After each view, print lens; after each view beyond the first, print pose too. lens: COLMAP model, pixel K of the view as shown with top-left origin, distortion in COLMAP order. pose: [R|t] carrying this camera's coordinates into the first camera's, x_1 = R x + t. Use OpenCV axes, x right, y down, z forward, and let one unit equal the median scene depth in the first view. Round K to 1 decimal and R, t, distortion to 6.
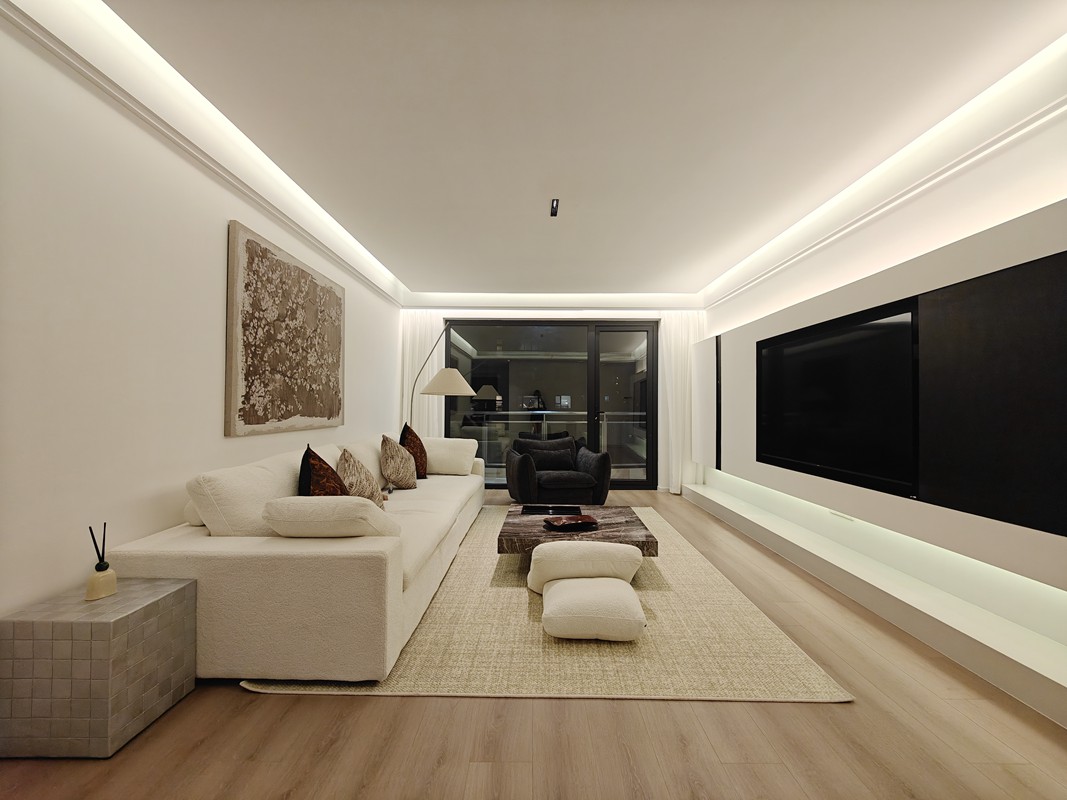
lens RADIAL K [[461.5, 0, 536.0], [0, 461.5, 400.1], [0, 0, 1]] dist [0.005454, 0.000176]
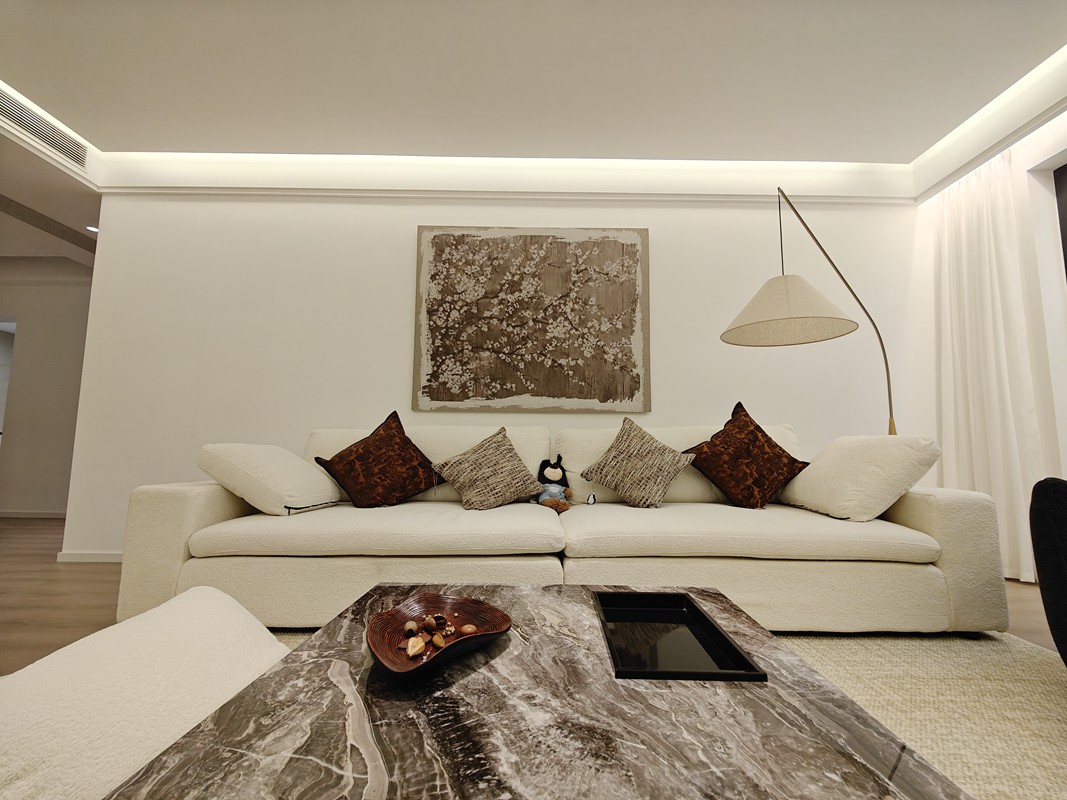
lens RADIAL K [[461.5, 0, 538.6], [0, 461.5, 402.4], [0, 0, 1]] dist [0.005454, 0.000176]
pose [[0.015502, -0.100545, -0.994812, 0.418586], [0.007464, 0.994915, -0.100439, 0.155289], [0.999852, -0.005868, 0.016174, 1.140437]]
